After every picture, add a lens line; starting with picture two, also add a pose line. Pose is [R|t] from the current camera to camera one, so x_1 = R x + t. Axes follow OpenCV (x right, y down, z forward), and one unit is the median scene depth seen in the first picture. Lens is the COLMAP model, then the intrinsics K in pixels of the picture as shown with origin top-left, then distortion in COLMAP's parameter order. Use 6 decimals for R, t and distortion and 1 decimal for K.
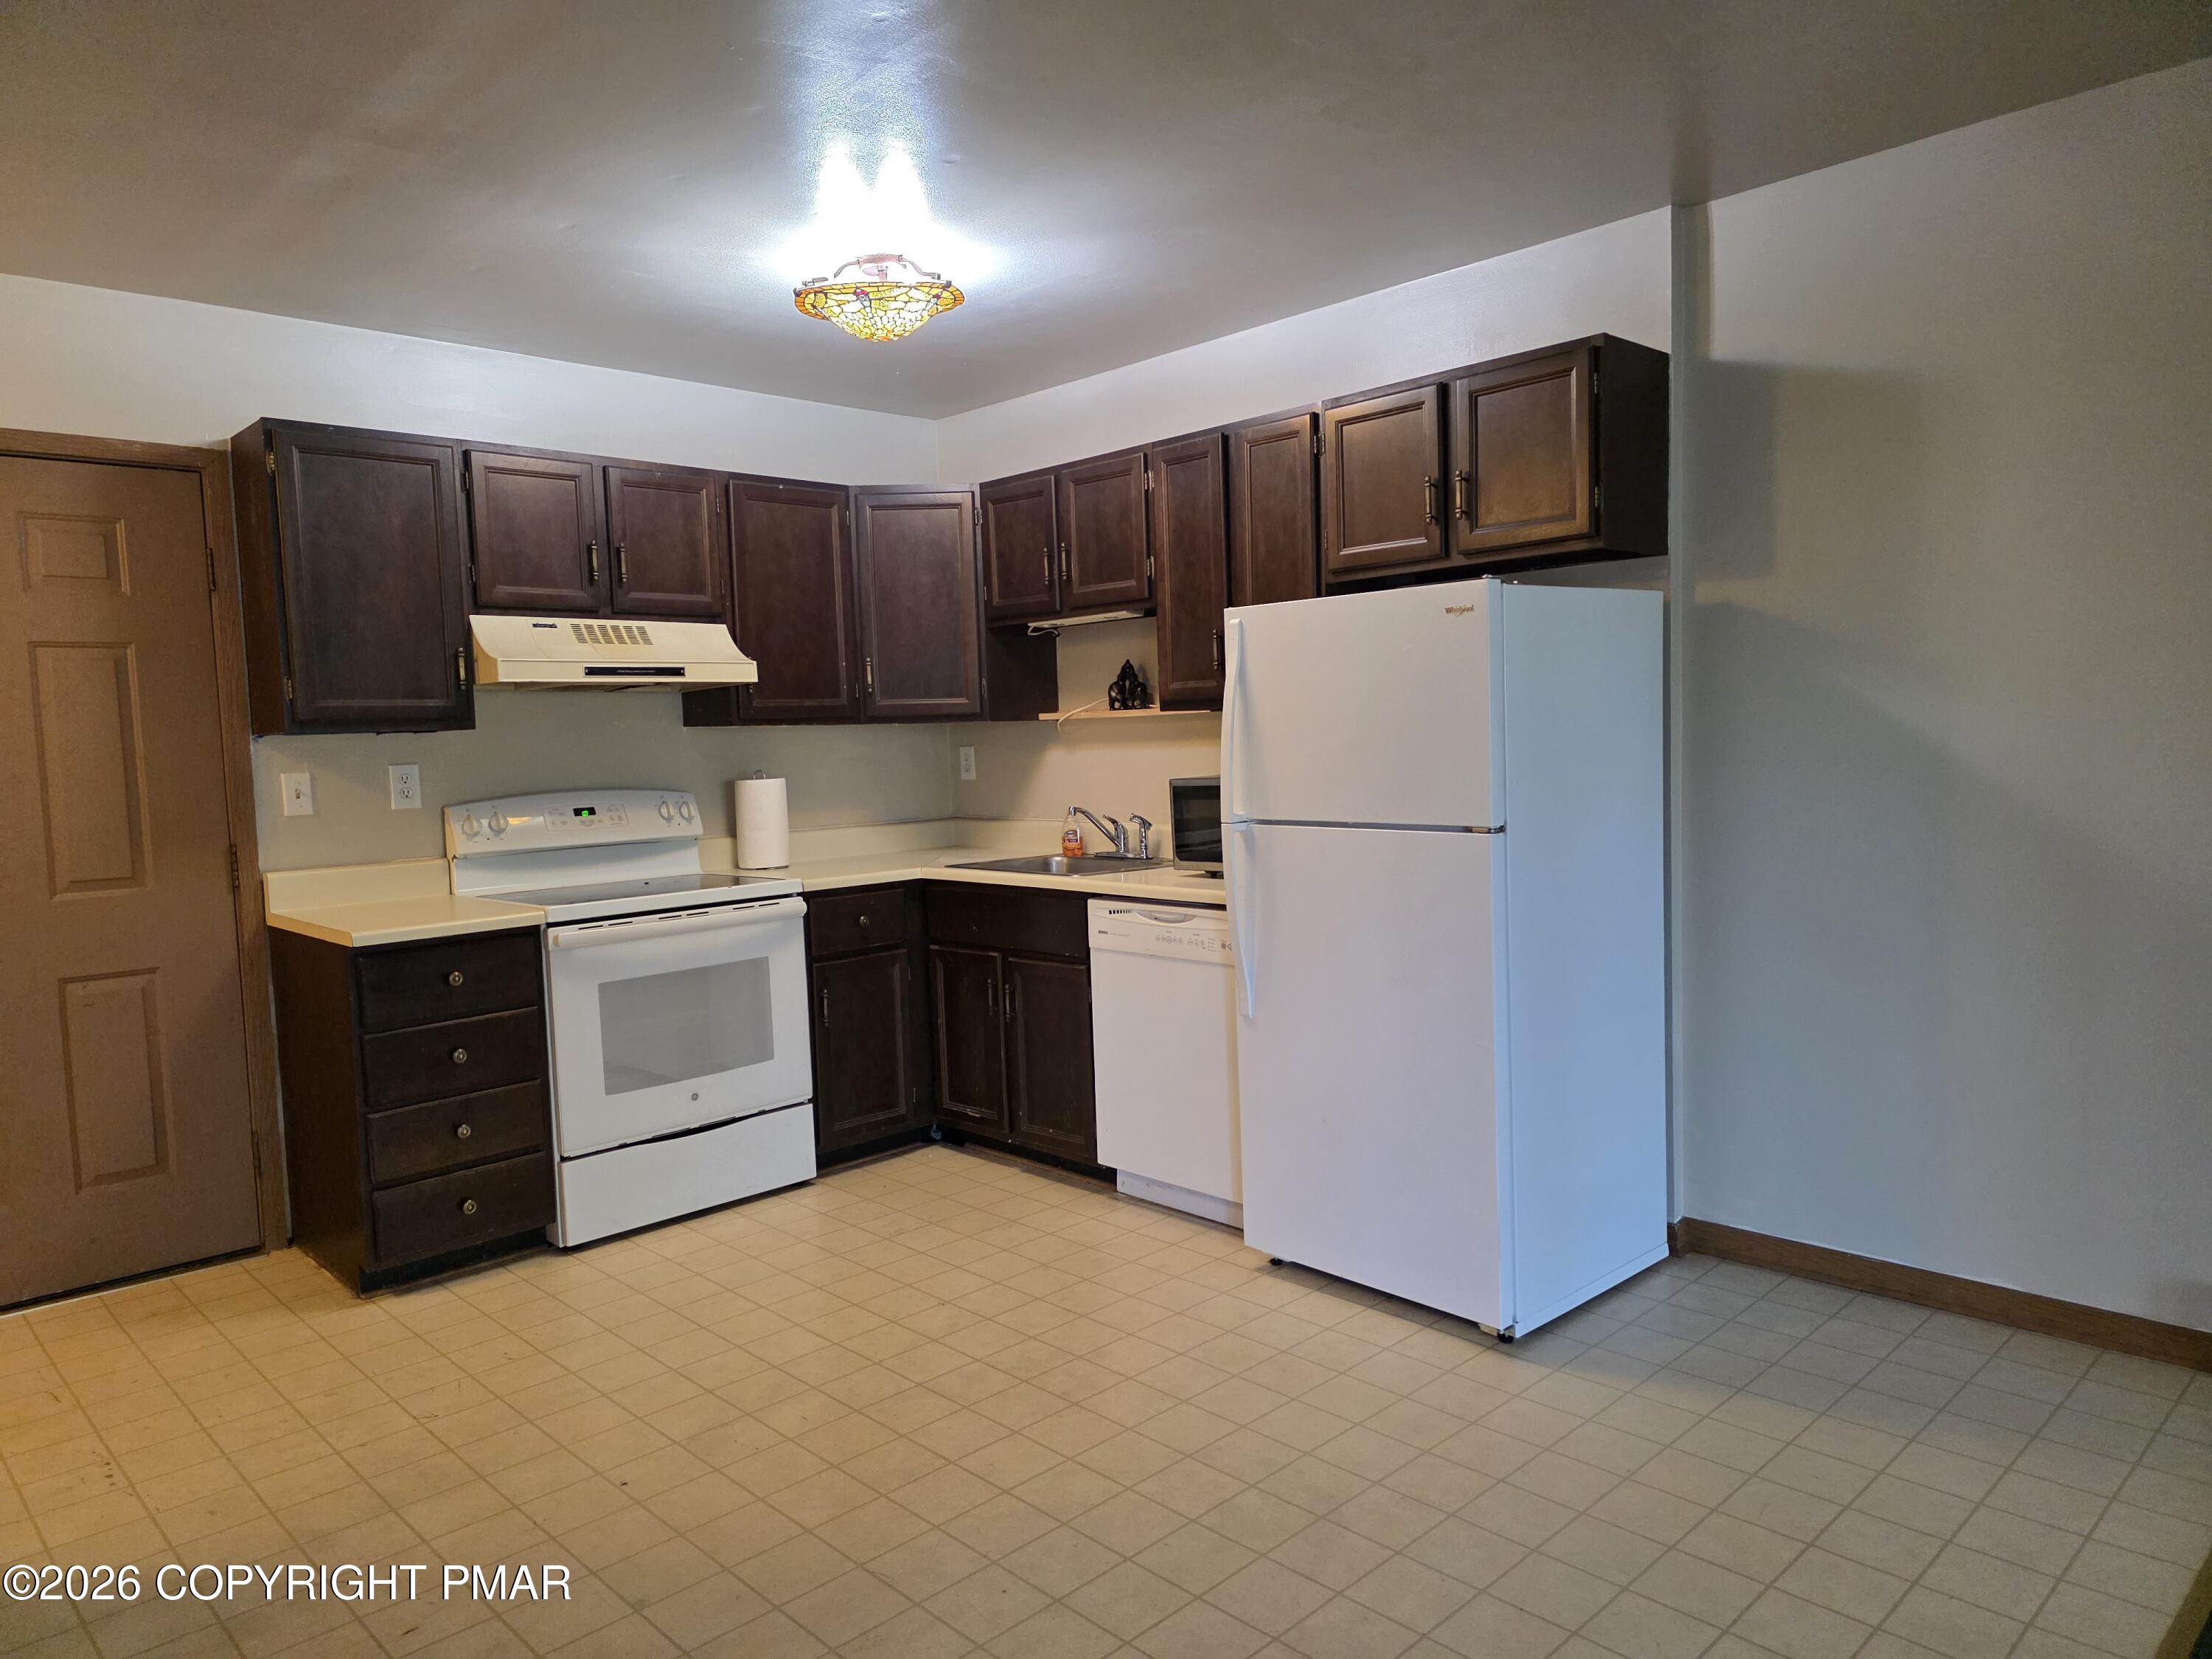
lens RADIAL K [[1473.0, 0, 1109.1], [0, 1473.0, 825.1], [0, 0, 1]] dist [0.047844, -0.040977]
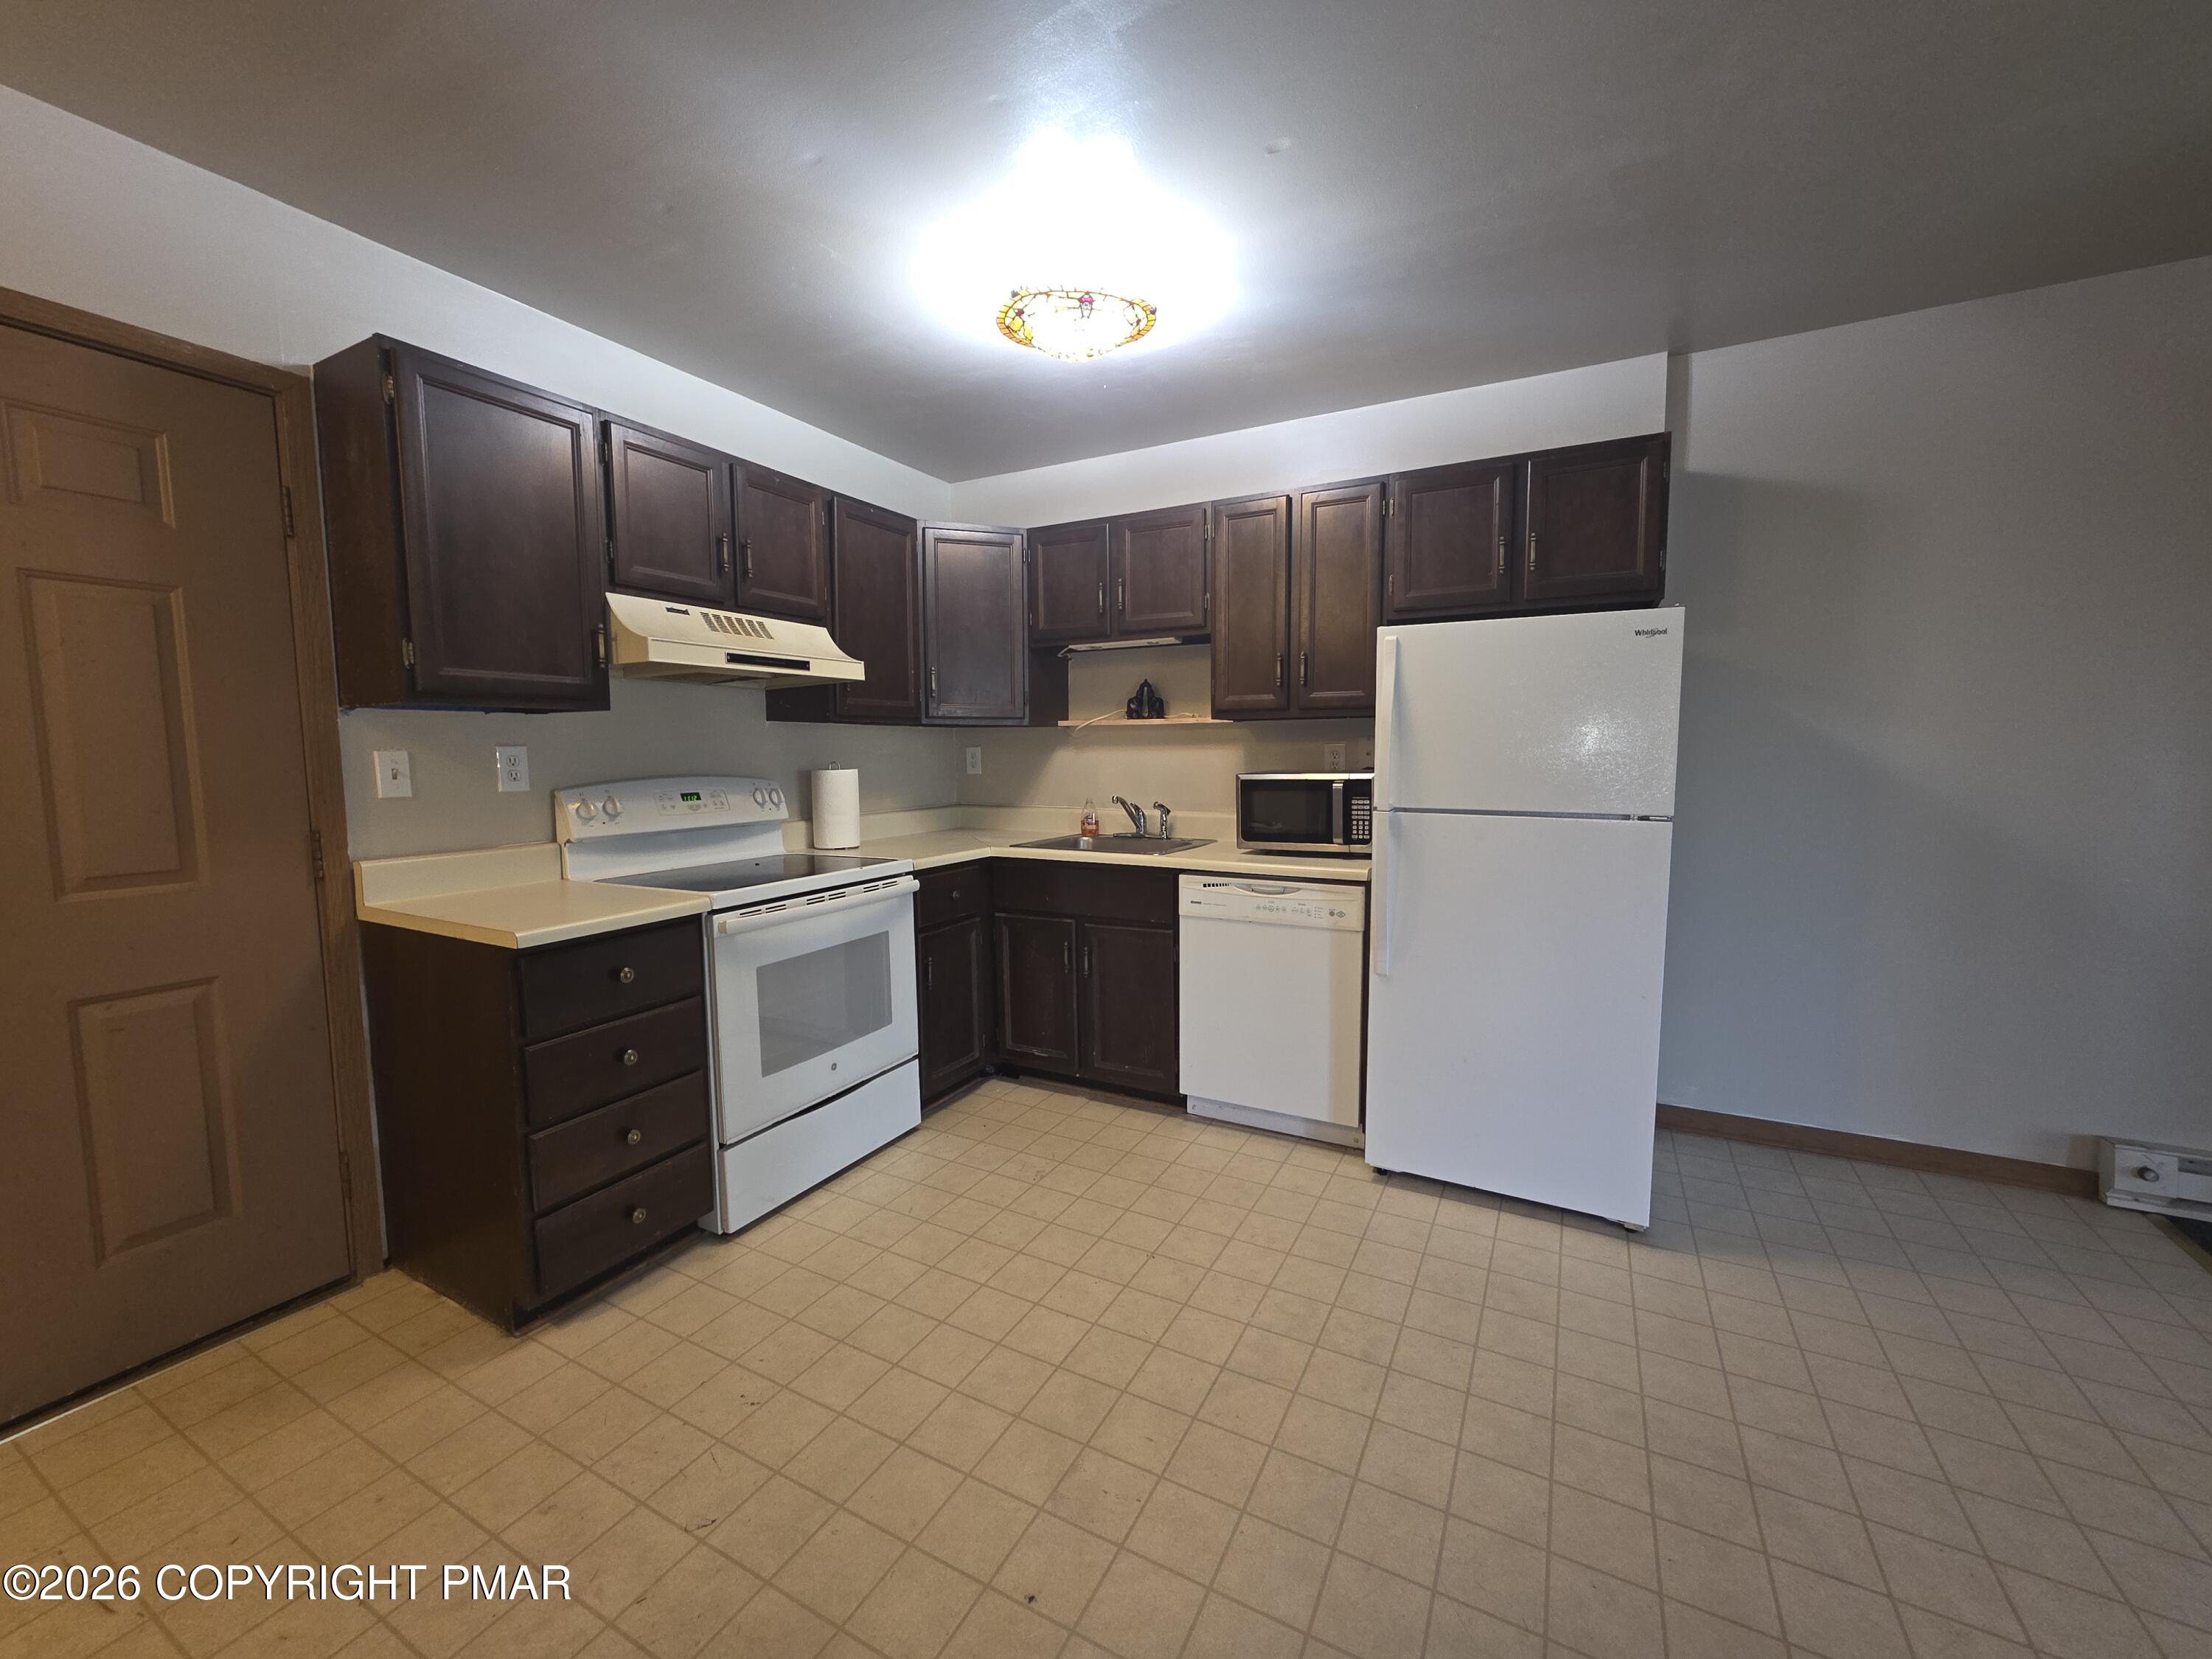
lens RADIAL K [[878.2, 0, 1109.6], [0, 878.2, 818.6], [0, 0, 1]] dist [-0.003677, 0.001858]
pose [[0.949892, 0.002034, 0.312571, -0.301524], [-0.004747, 0.999957, 0.007922, 0.000036], [-0.312541, -0.009009, 0.949861, 0.358687]]
